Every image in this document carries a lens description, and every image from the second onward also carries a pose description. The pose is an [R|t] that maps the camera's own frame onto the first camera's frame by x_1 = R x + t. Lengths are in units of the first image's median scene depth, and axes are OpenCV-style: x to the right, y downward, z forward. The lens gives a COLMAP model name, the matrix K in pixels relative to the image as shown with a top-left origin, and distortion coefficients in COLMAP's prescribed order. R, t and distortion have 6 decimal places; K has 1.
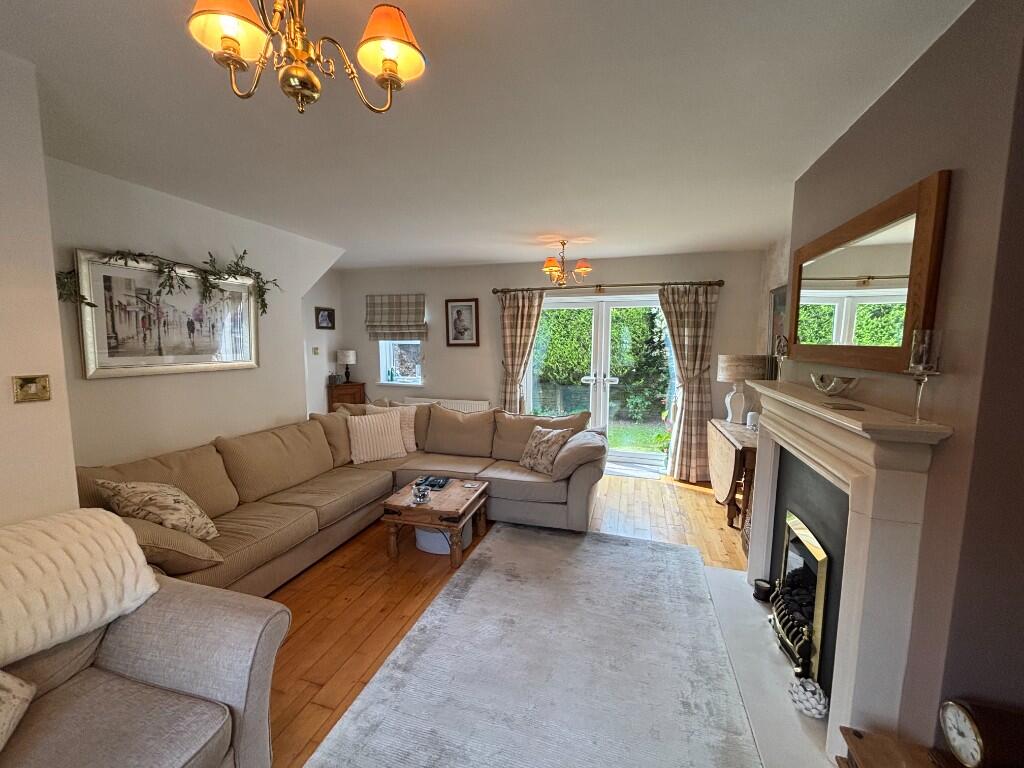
lens RADIAL K [[410.3, 0, 506.7], [0, 410.3, 382.5], [0, 0, 1]] dist [0.000670, -0.000211]
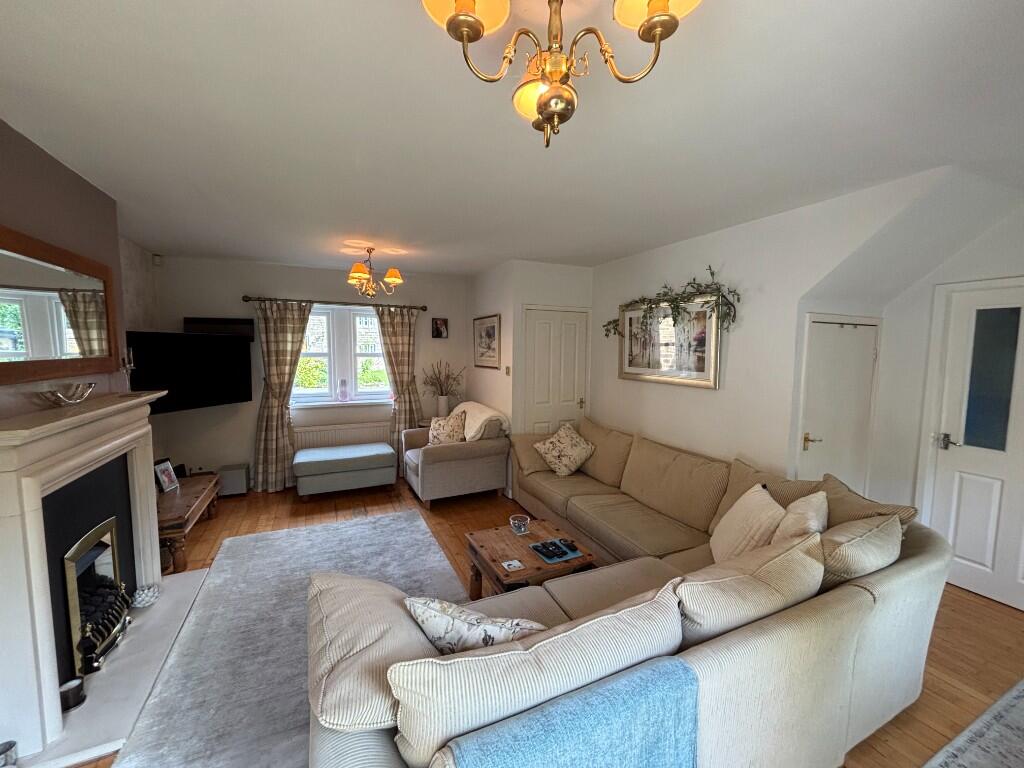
lens RADIAL K [[410.3, 0, 506.7], [0, 410.3, 382.5], [0, 0, 1]] dist [0.000670, -0.000211]
pose [[-0.743726, 0.050731, -0.666557, 0.452665], [-0.077254, 0.983913, 0.161082, -0.208381], [0.664005, 0.171295, -0.727843, 1.731143]]
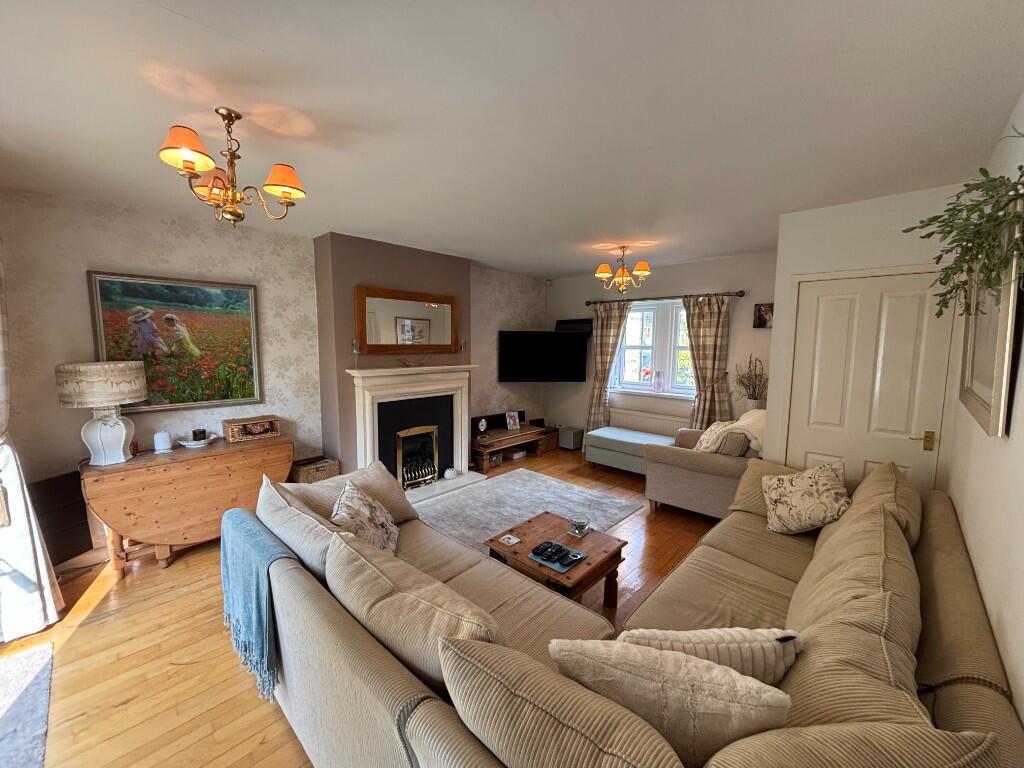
lens RADIAL K [[410.3, 0, 506.7], [0, 410.3, 382.5], [0, 0, 1]] dist [0.000670, -0.000211]
pose [[-0.892017, -0.048257, 0.449419, -0.489810], [0.045337, 0.979718, 0.195183, -0.225135], [-0.449723, 0.194482, -0.871737, 1.921064]]
